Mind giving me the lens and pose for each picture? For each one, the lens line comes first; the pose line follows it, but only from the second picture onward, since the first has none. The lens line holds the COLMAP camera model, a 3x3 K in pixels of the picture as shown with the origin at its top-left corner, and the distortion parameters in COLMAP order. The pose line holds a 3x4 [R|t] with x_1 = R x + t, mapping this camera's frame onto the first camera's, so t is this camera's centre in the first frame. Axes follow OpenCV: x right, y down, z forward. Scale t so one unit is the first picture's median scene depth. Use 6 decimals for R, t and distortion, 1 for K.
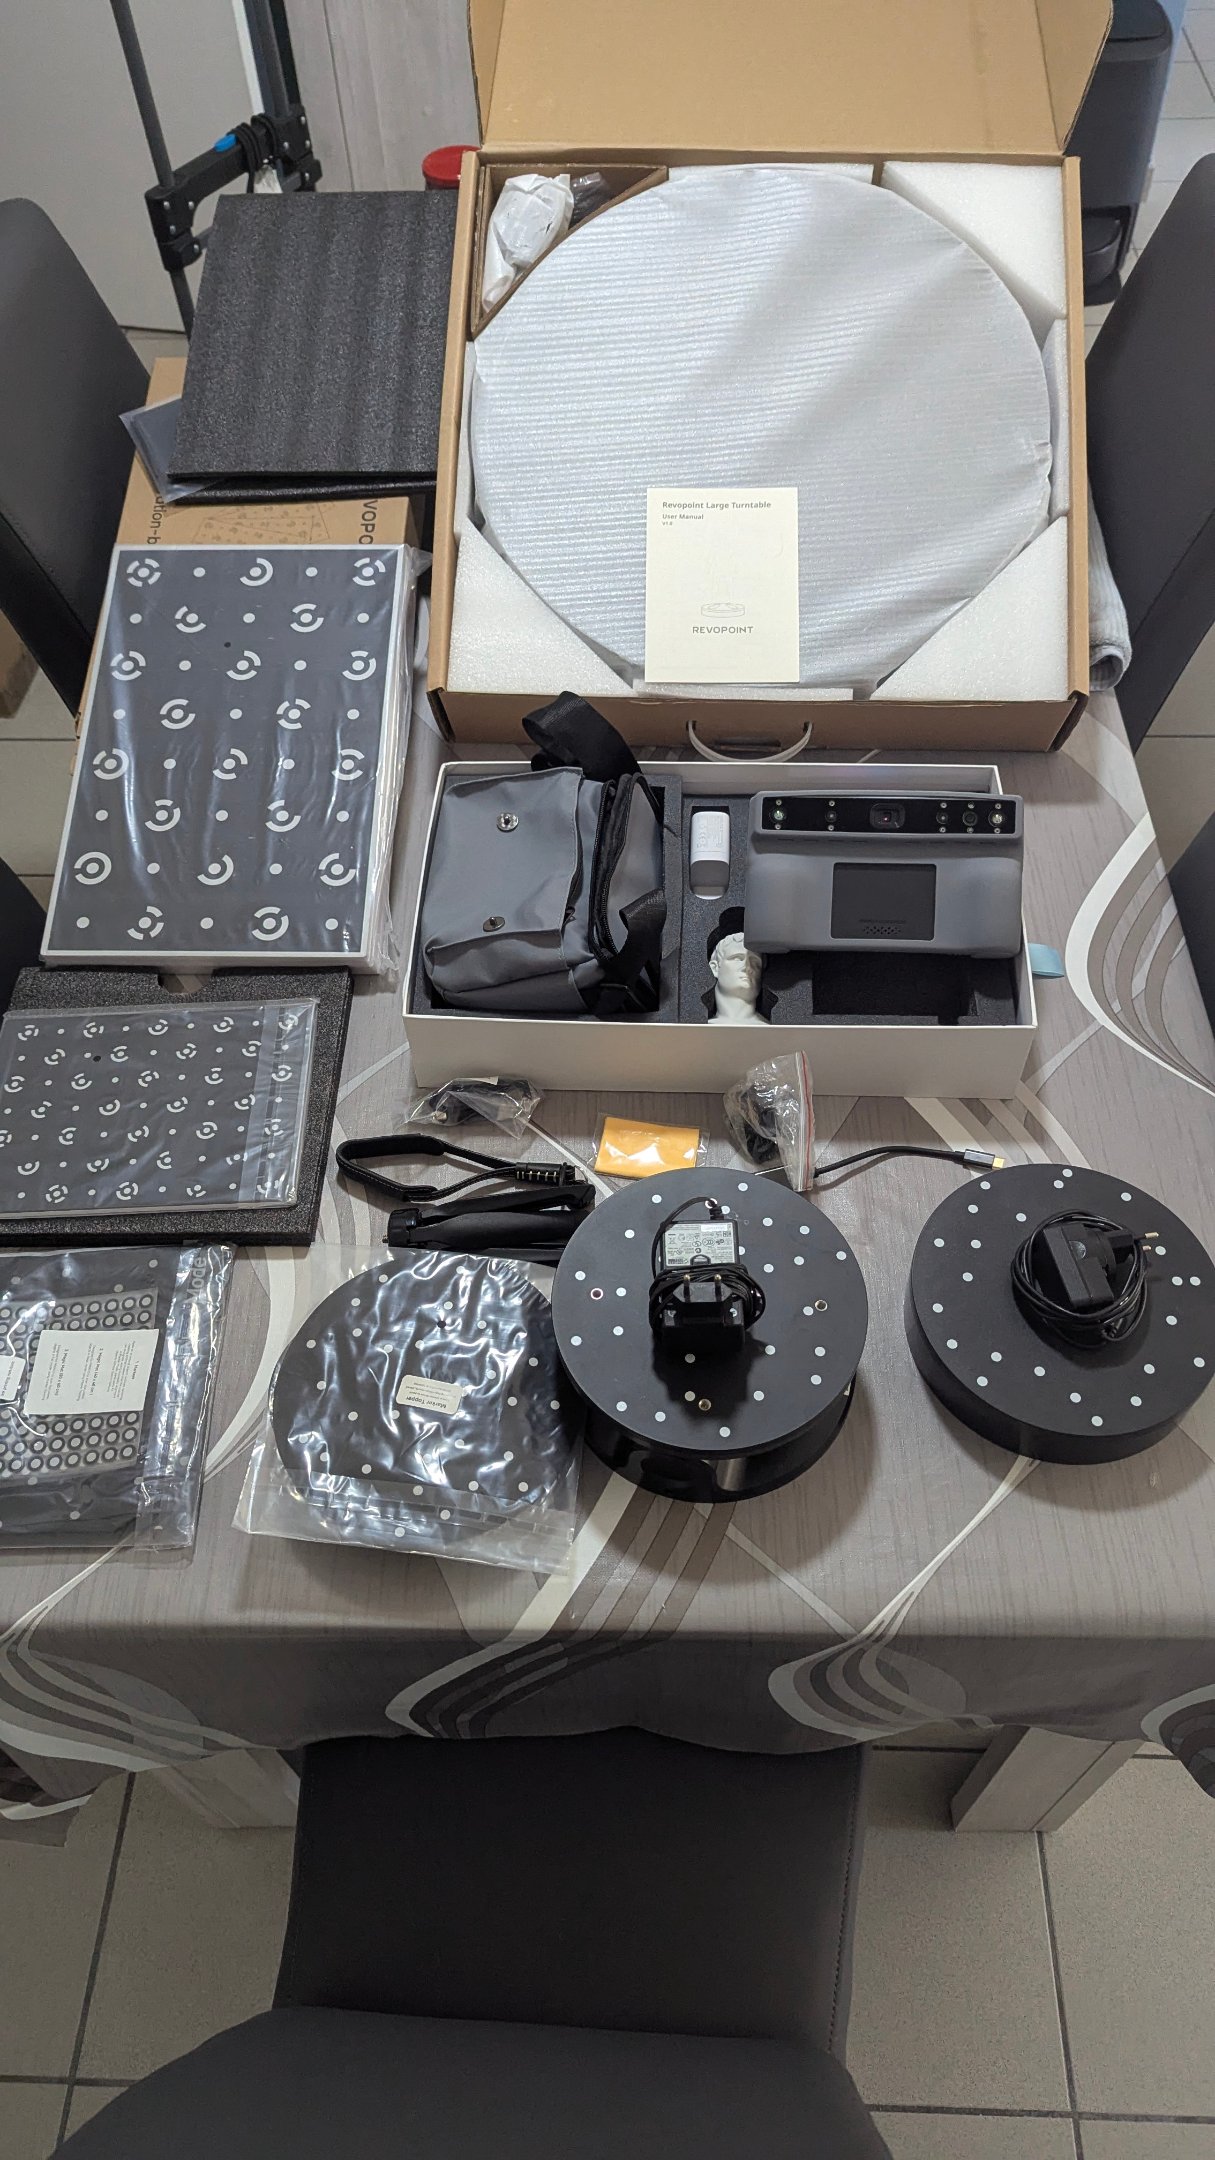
lens RADIAL K [[1600.2, 0, 607.5], [0, 1600.2, 1080.0], [0, 0, 1]] dist [0.088007, -0.095585]
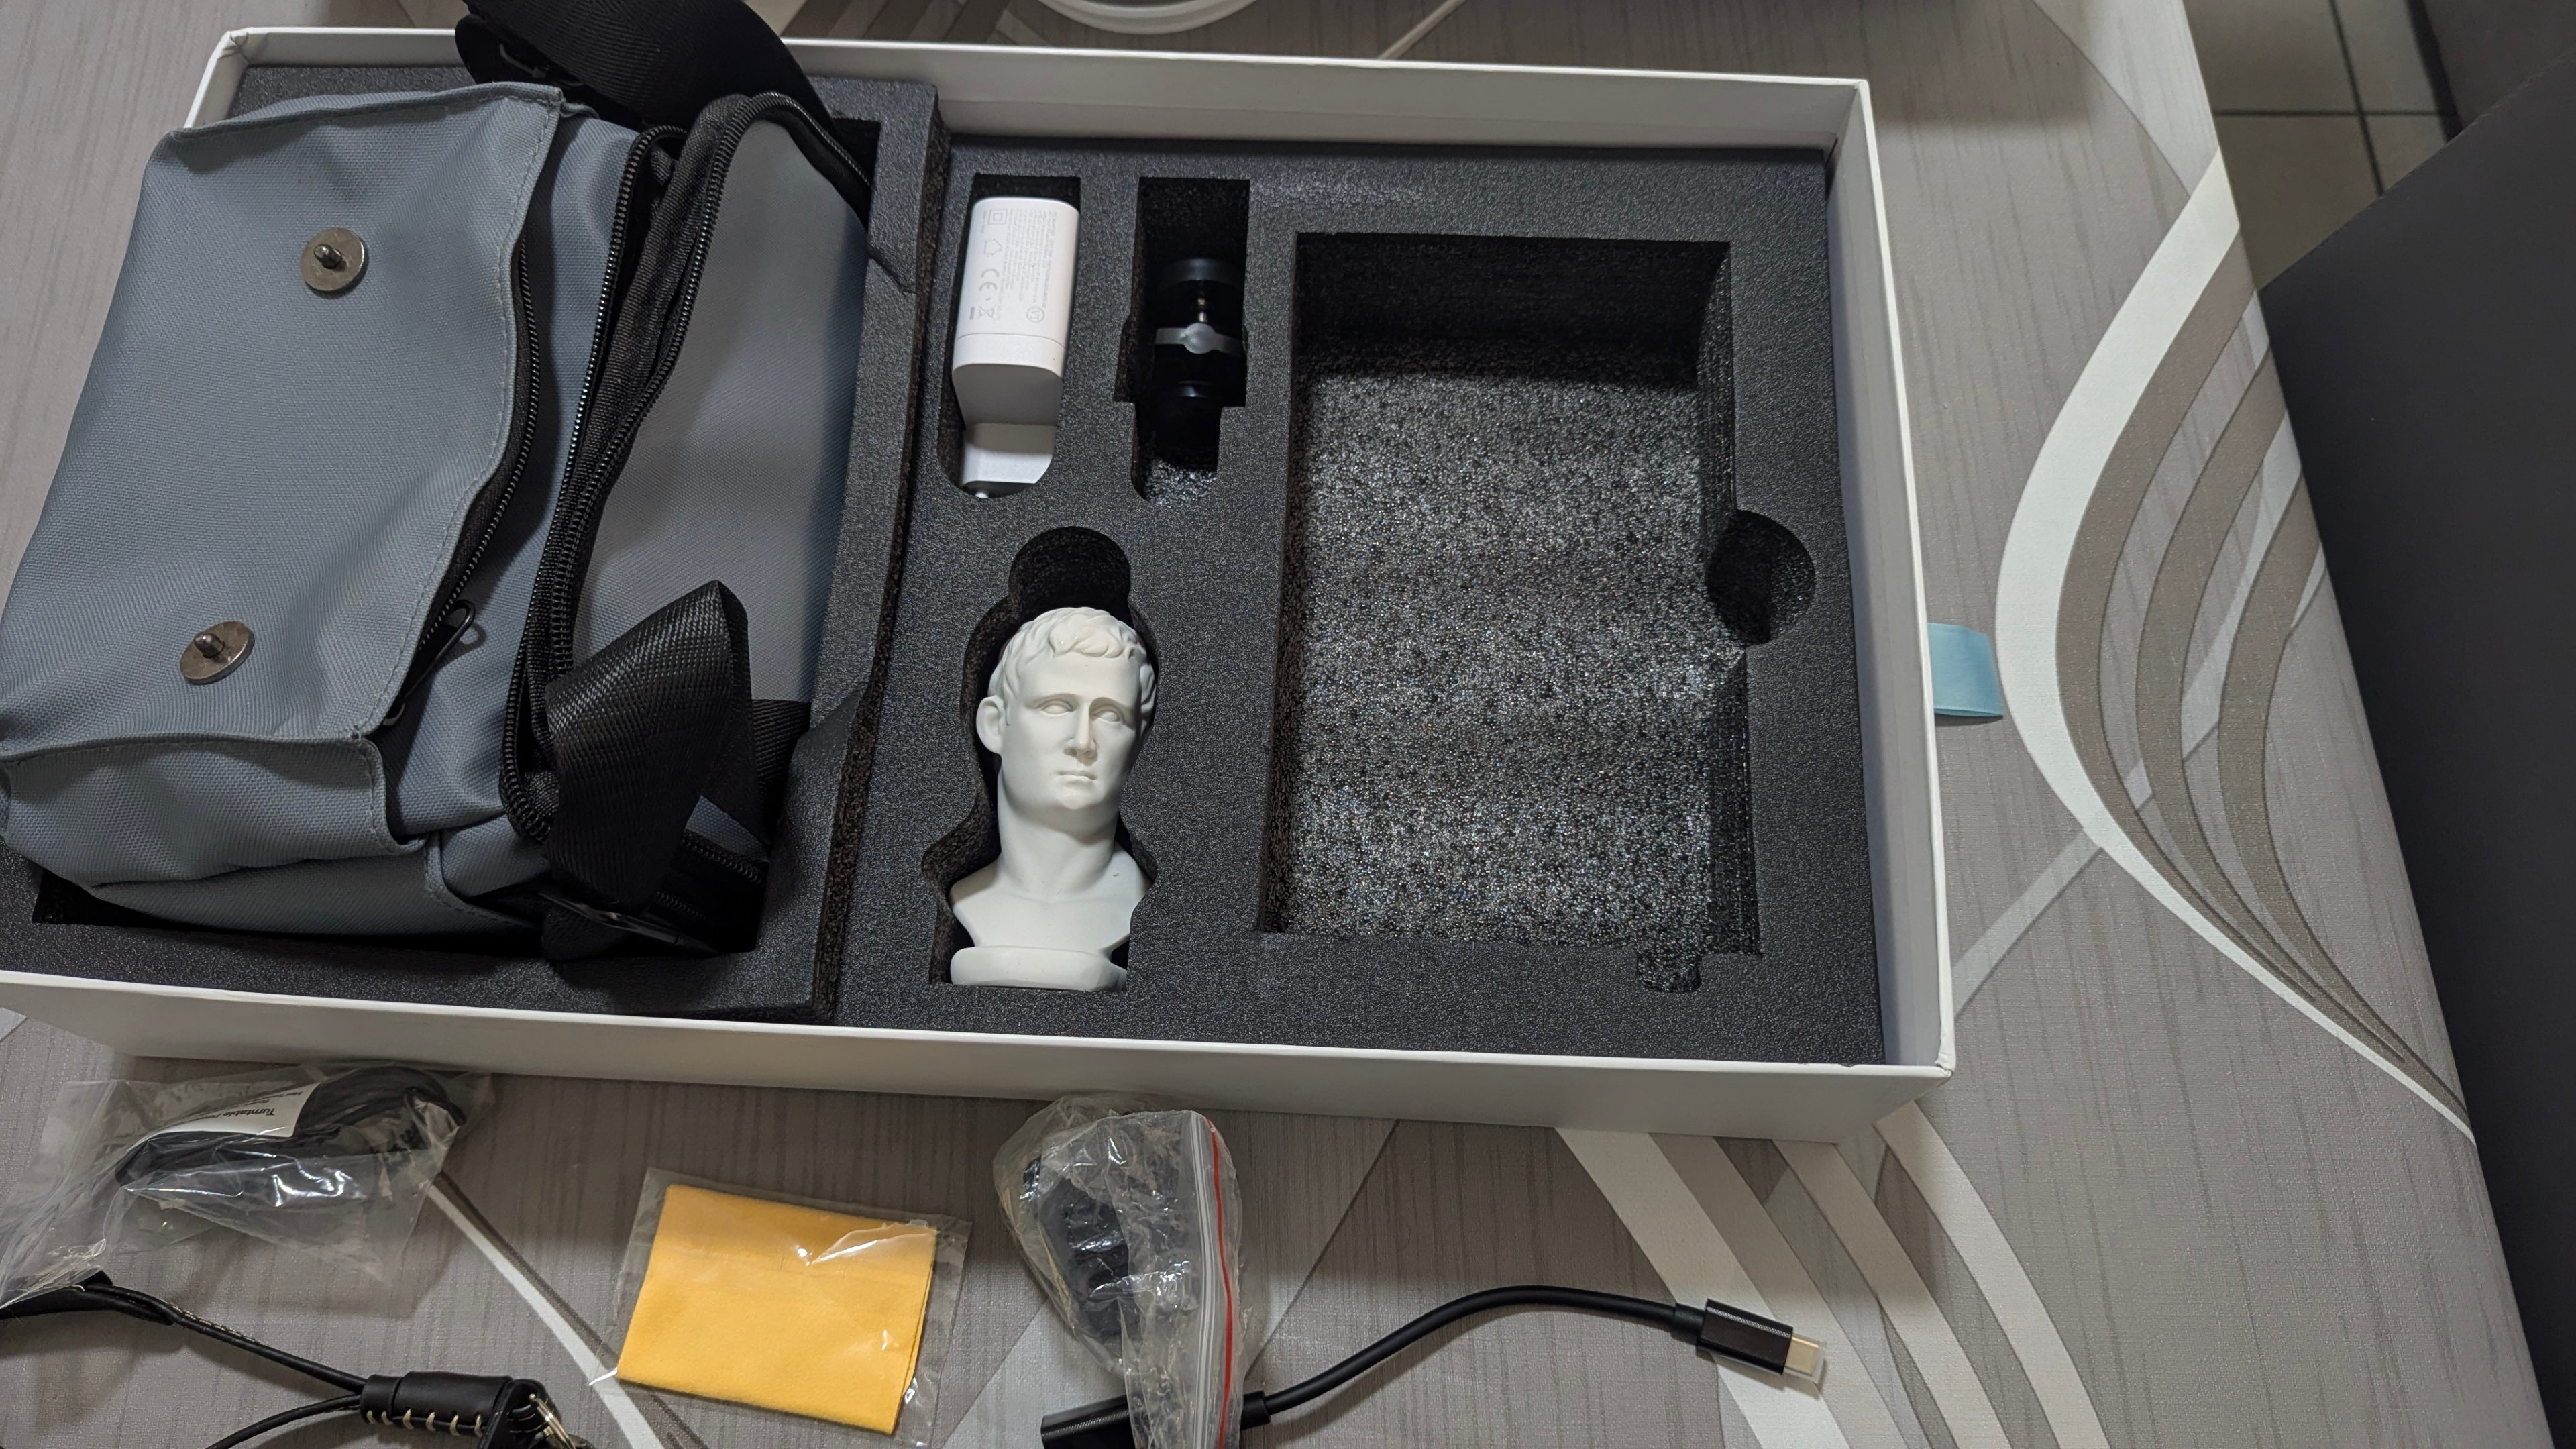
lens RADIAL K [[1908.4, 0, 1288.0], [0, 1908.4, 724.5], [0, 0, 1]] dist [0.088007, -0.095585]
pose [[0.999783, -0.008800, 0.018888, 0.109803], [0.003968, 0.970275, 0.241973, -0.150094], [-0.020456, -0.241846, 0.970099, 0.544975]]
